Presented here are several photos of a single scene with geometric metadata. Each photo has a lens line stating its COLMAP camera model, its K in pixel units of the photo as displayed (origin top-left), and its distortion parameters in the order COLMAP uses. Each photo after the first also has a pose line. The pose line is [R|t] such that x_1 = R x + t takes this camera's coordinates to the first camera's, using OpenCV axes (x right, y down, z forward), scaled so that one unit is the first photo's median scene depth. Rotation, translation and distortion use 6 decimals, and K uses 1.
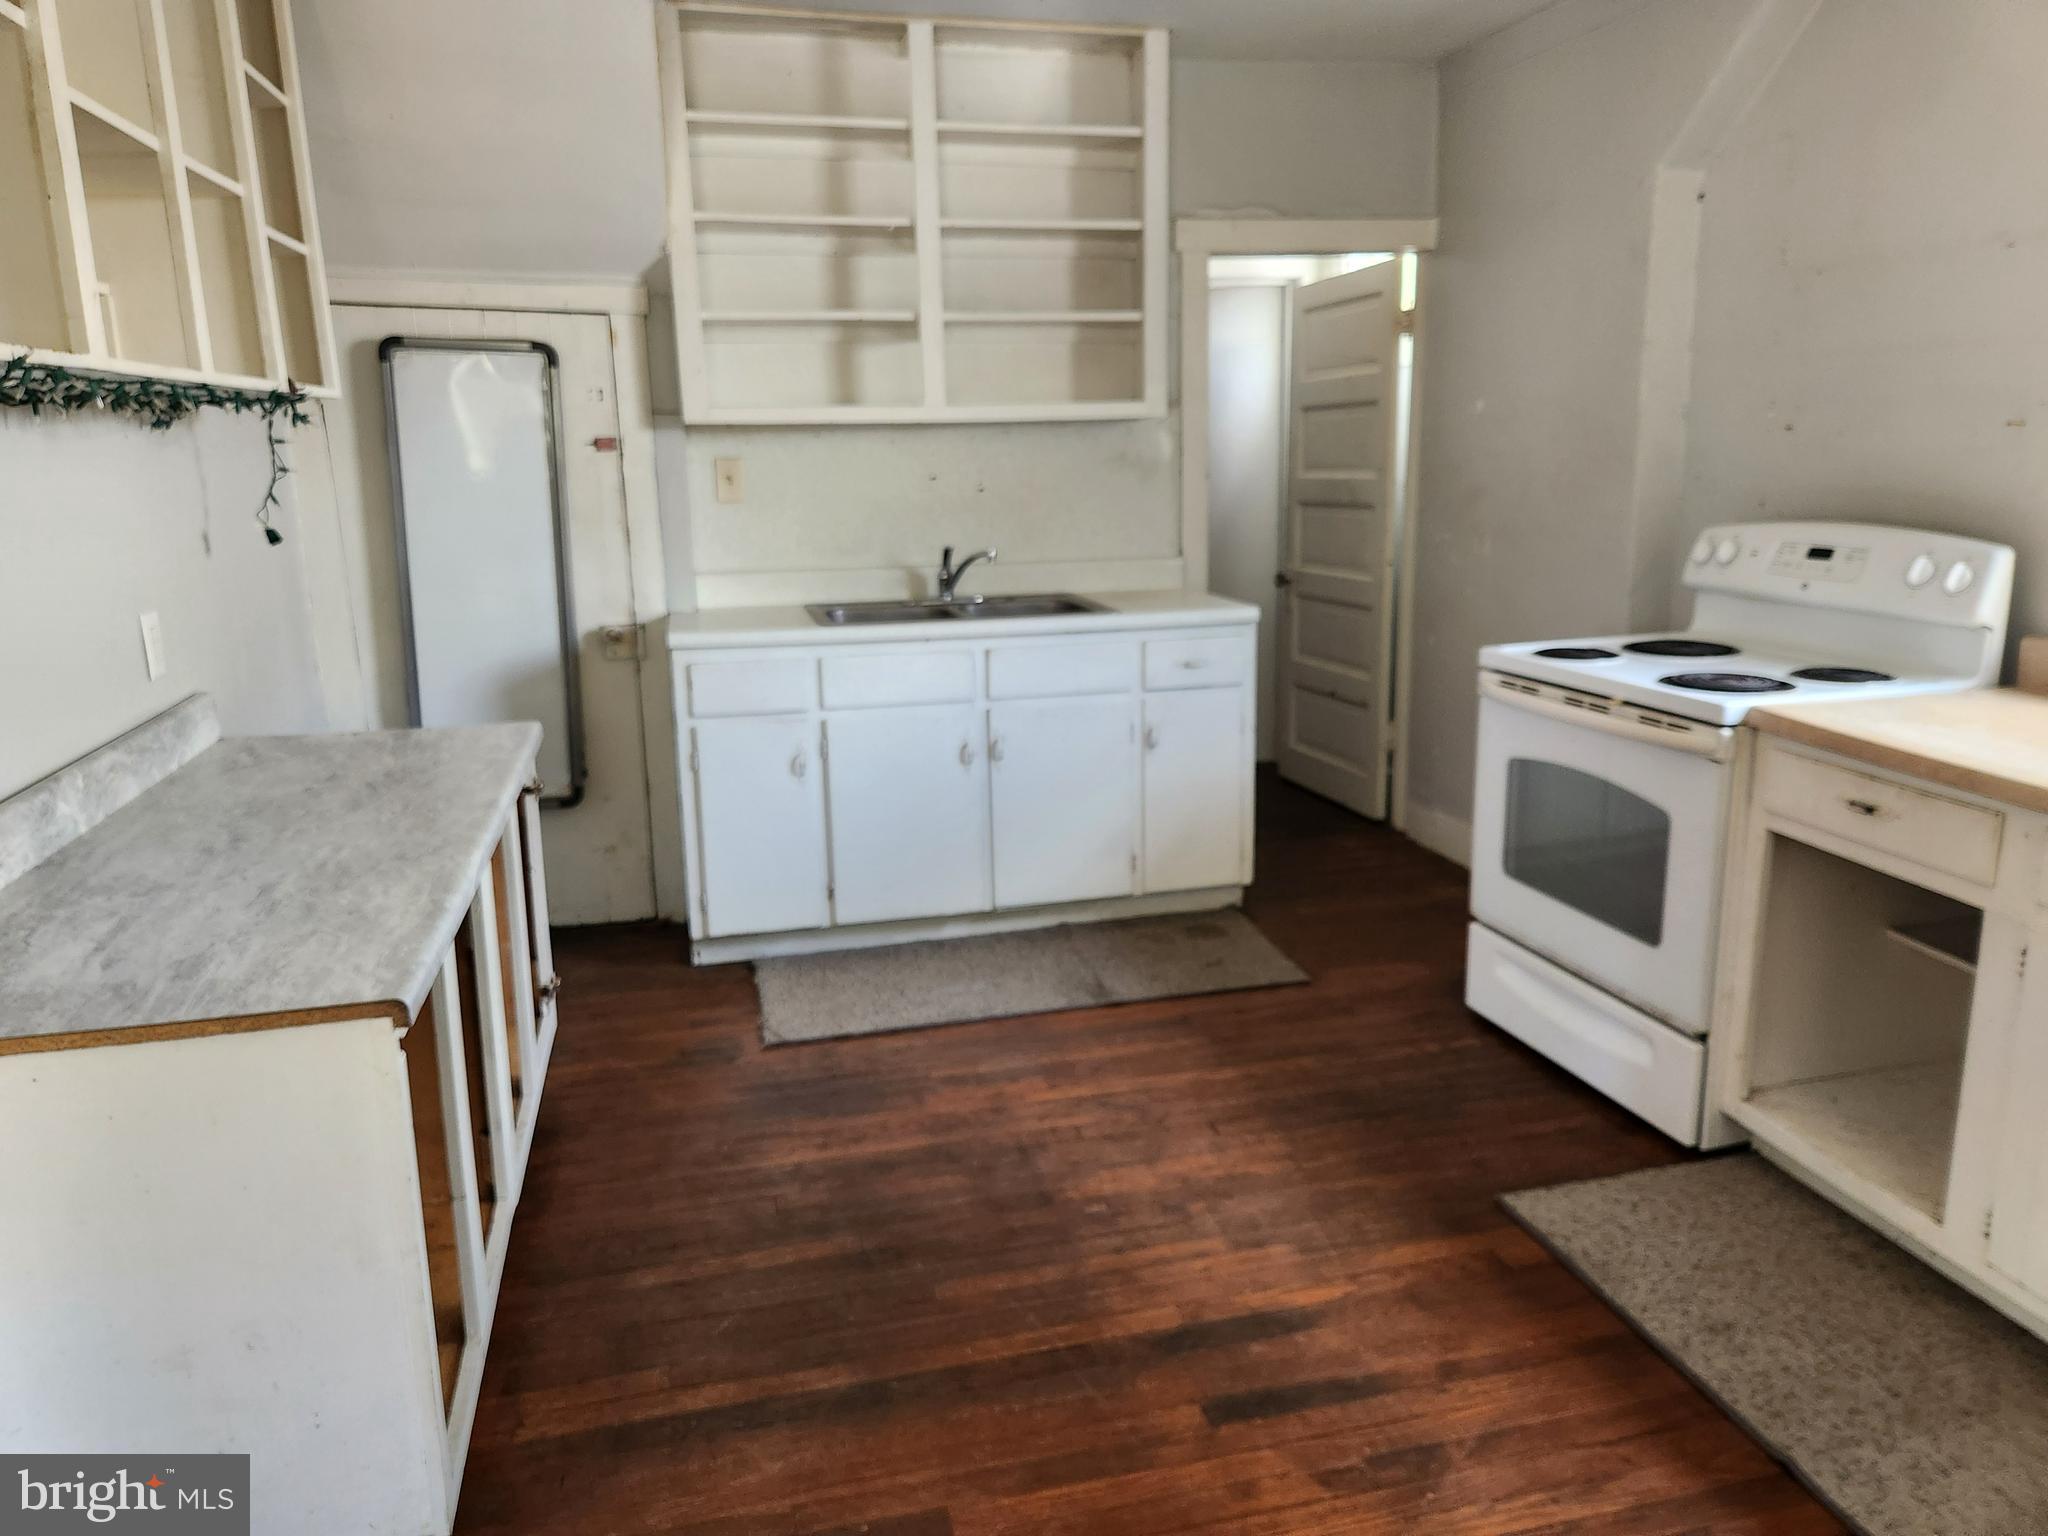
lens RADIAL K [[1384.0, 0, 1033.0], [0, 1384.0, 754.0], [0, 0, 1]] dist [0.033933, -0.017051]
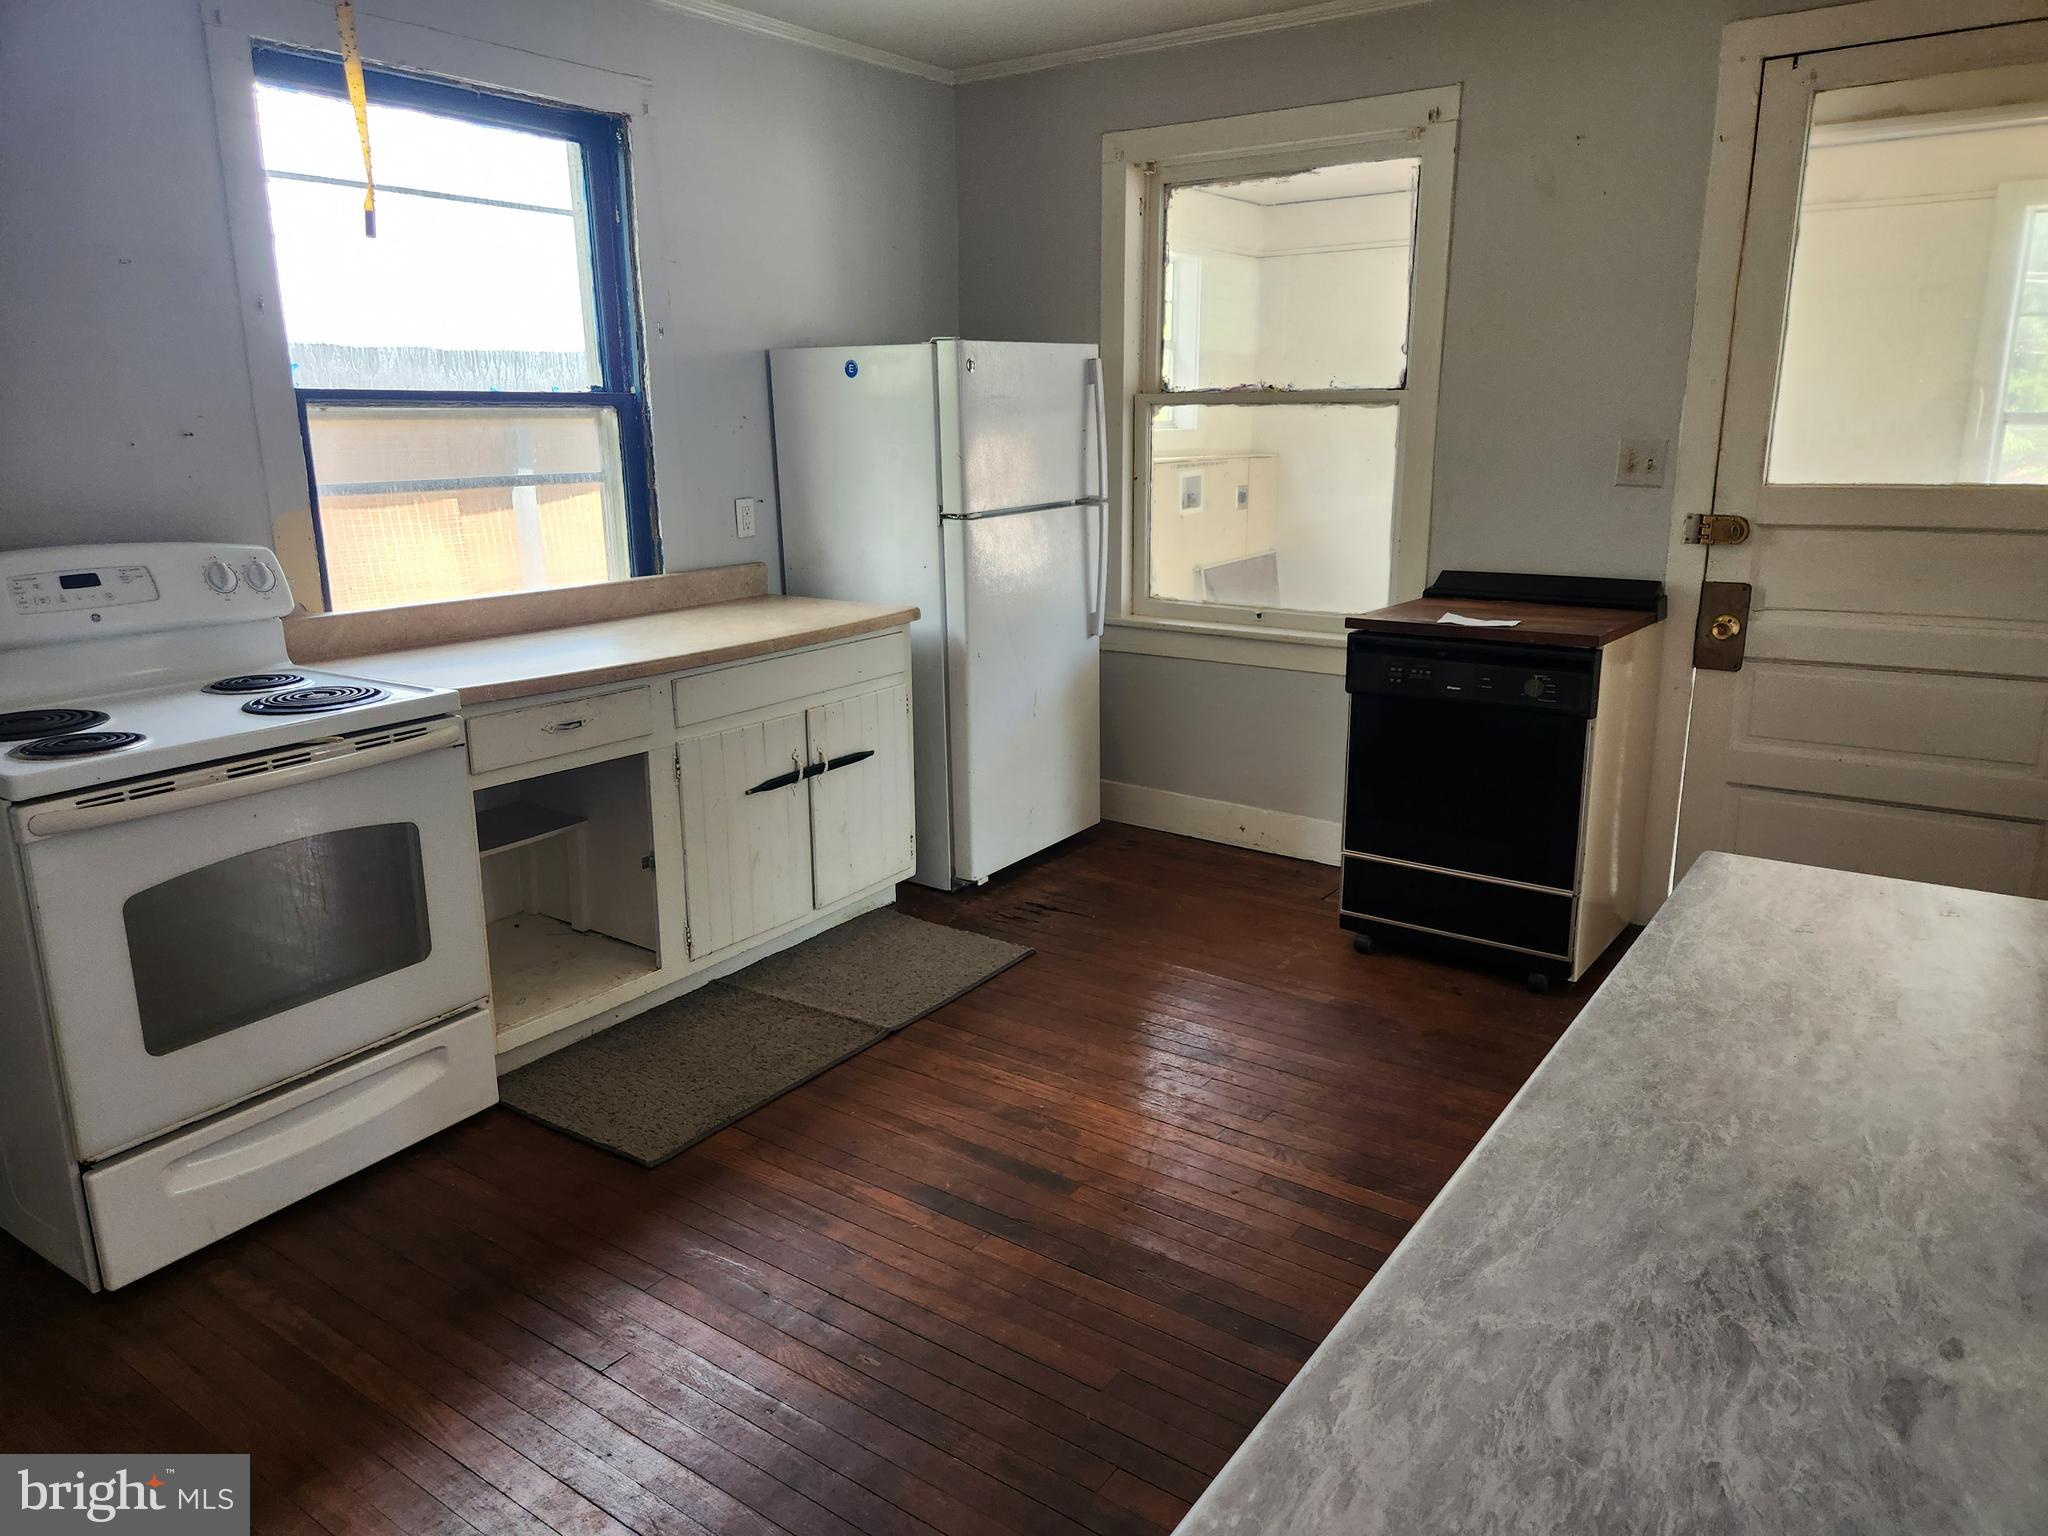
lens RADIAL K [[1384.0, 0, 1030.0], [0, 1384.0, 771.0], [0, 0, 1]] dist [0.033933, -0.017051]
pose [[-0.655706, -0.162994, 0.737213, -0.640240], [0.188141, 0.910344, 0.368613, -0.314453], [-0.731199, 0.380402, -0.566252, 1.406408]]
